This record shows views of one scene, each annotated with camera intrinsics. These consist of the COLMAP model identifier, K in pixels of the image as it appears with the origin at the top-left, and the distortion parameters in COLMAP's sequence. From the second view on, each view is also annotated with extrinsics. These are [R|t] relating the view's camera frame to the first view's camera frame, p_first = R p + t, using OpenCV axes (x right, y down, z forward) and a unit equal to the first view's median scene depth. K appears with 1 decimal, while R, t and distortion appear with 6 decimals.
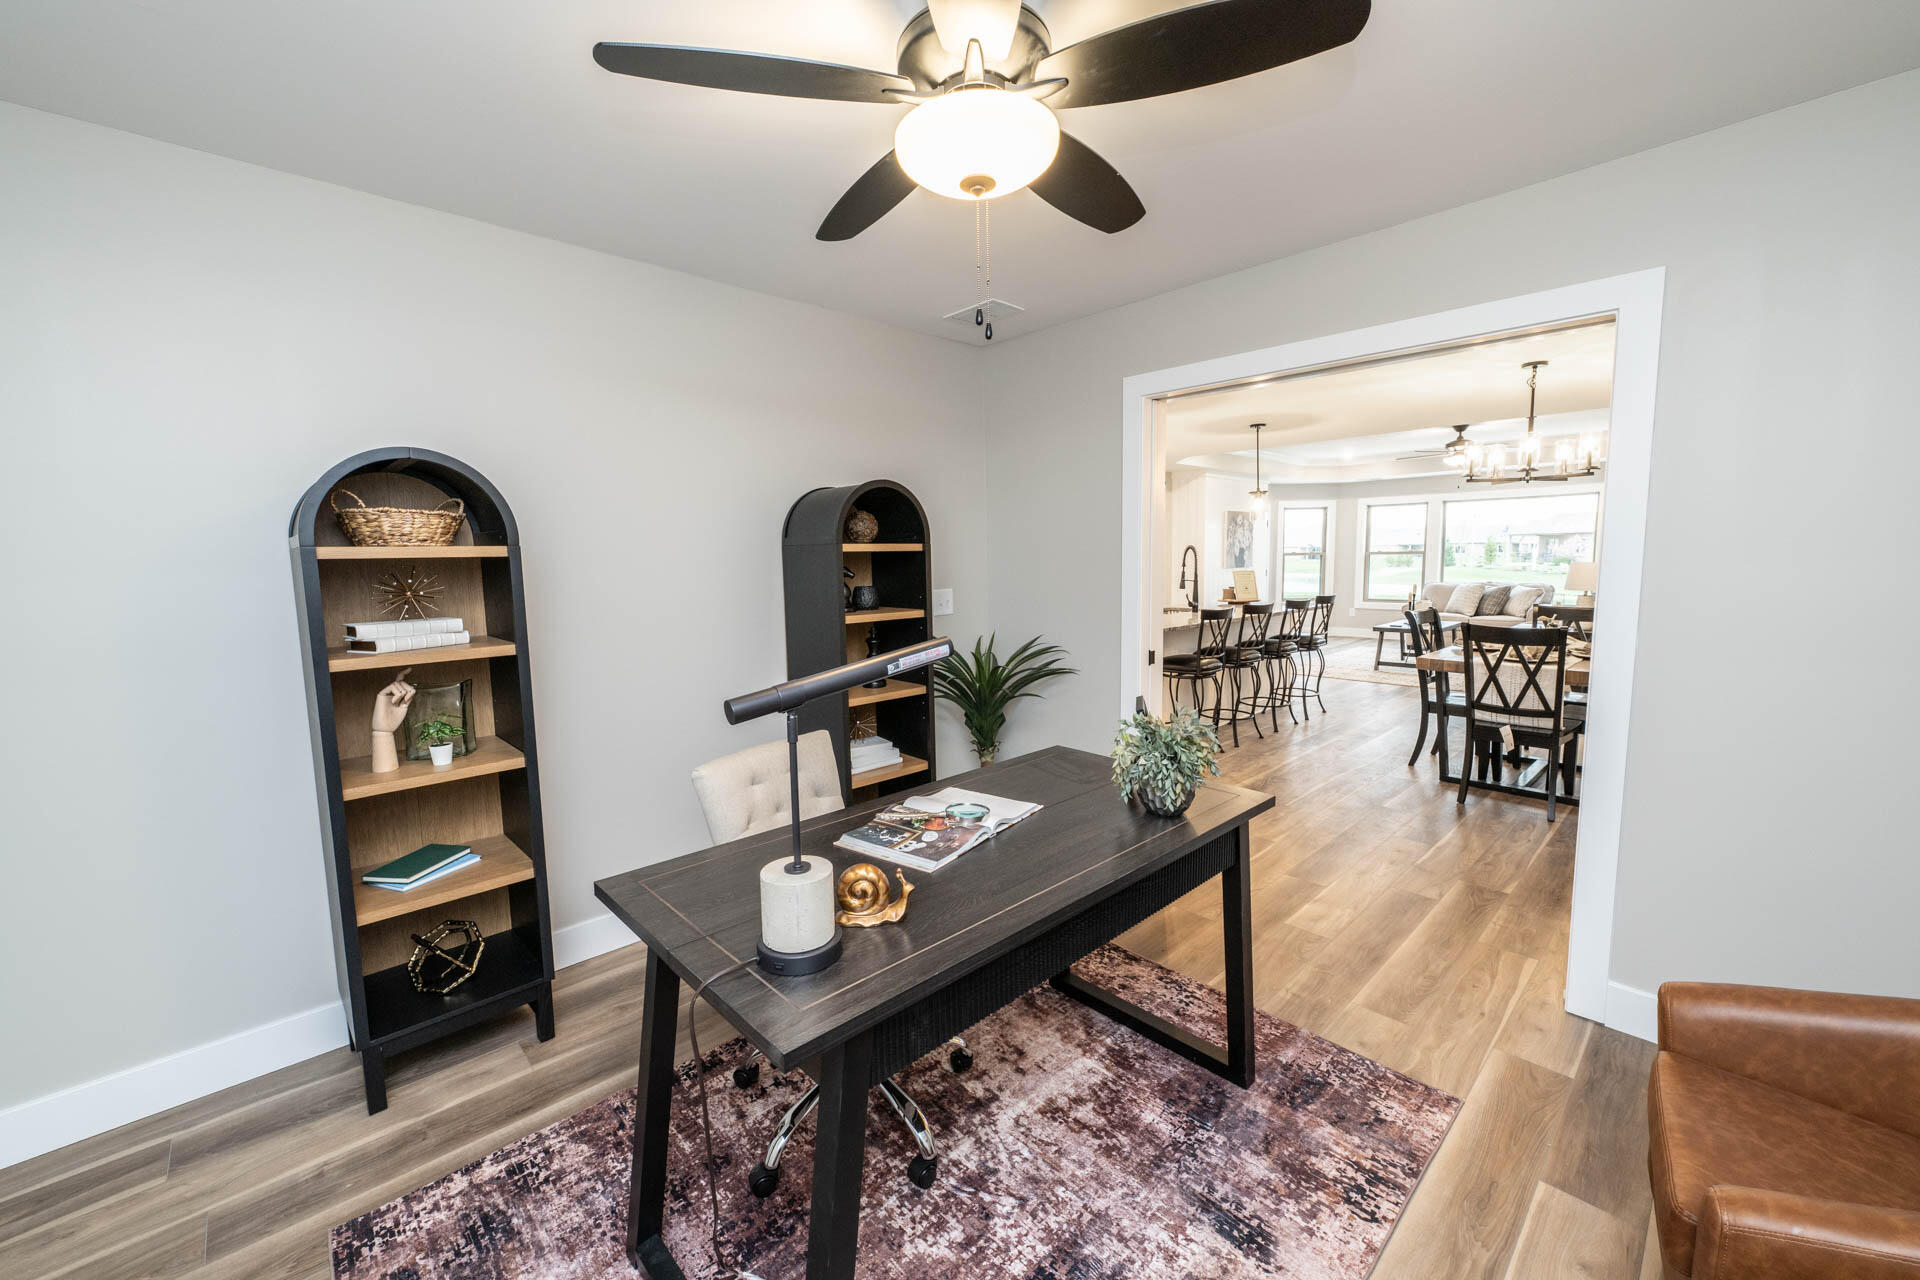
lens RADIAL K [[761.0, 0, 954.7], [0, 761.0, 617.5], [0, 0, 1]] dist [-0.003080, 0.000538]
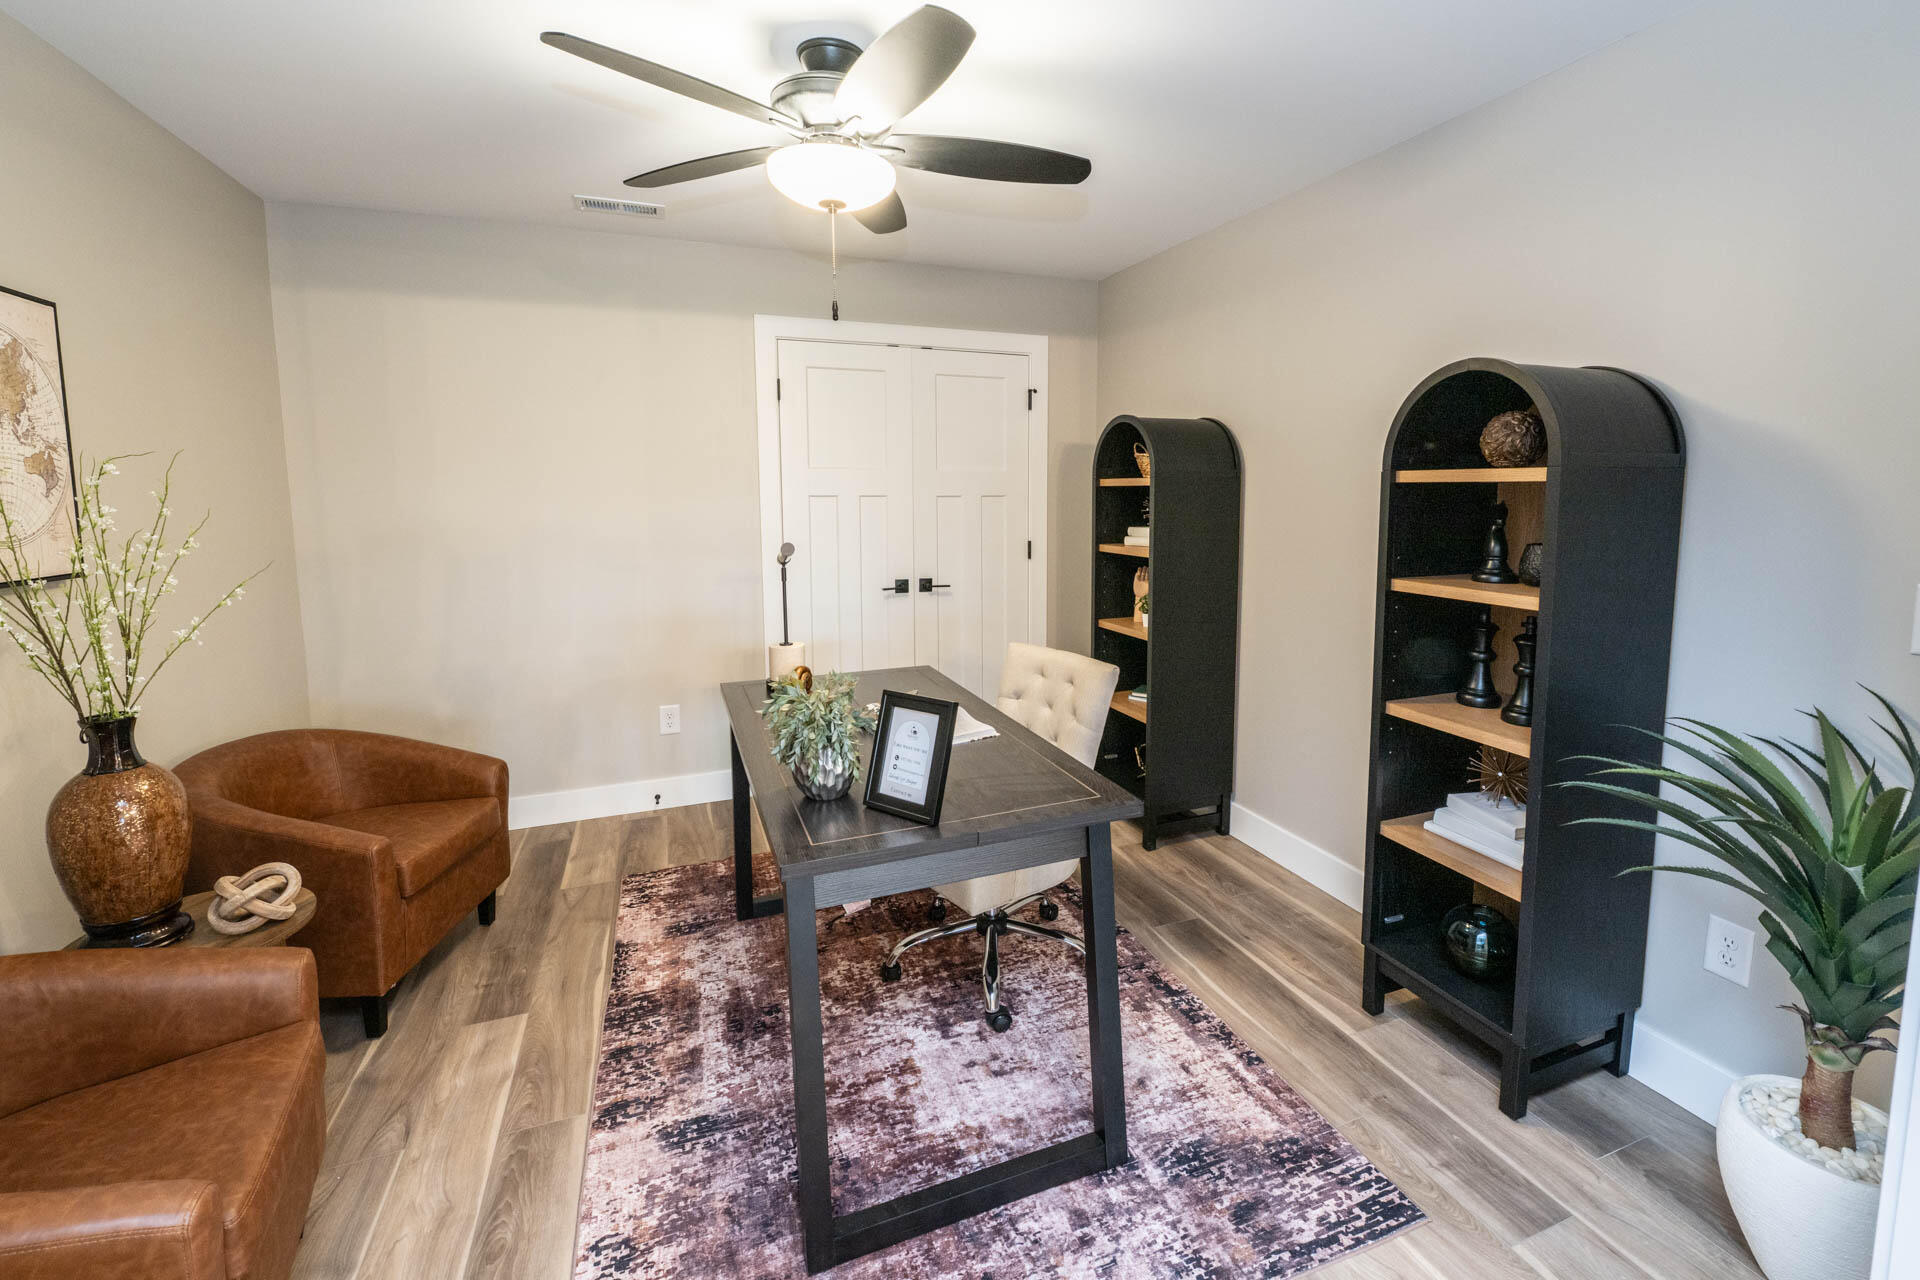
lens RADIAL K [[806.9, 0, 977.9], [0, 806.9, 584.5], [0, 0, 1]] dist [0.001557, -0.001004]
pose [[-0.369864, 0.126674, -0.920410, 1.067088], [-0.061807, 0.985112, 0.160416, -0.144693], [0.927028, 0.116220, -0.356529, 1.529884]]
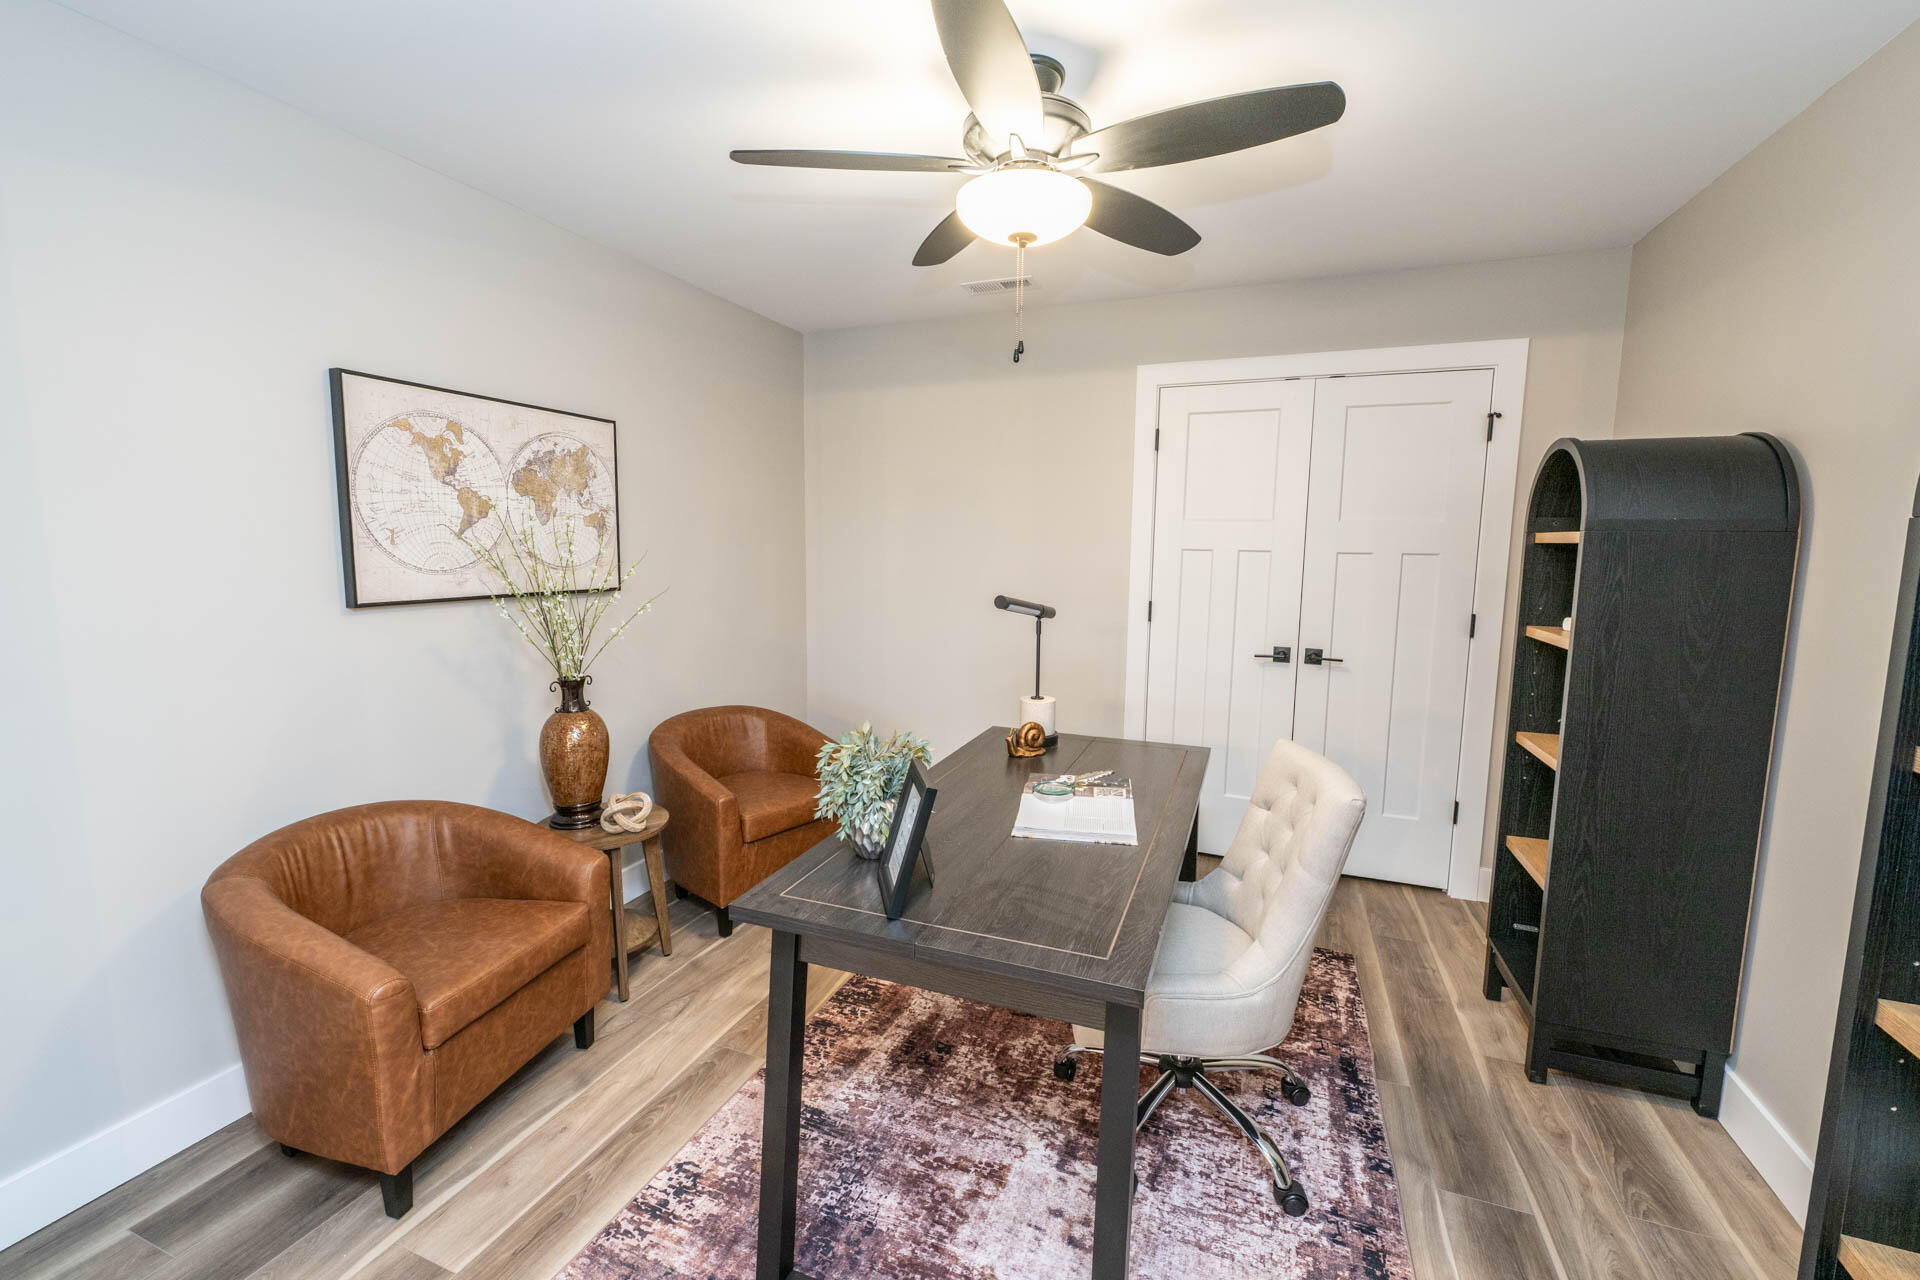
lens RADIAL K [[761.0, 0, 968.9], [0, 761.0, 635.1], [0, 0, 1]] dist [-0.003080, 0.000538]
pose [[-0.897953, 0.062090, -0.435690, 0.558240], [-0.028364, 0.979774, 0.198085, -0.159498], [0.439177, 0.190229, -0.878030, 1.823350]]
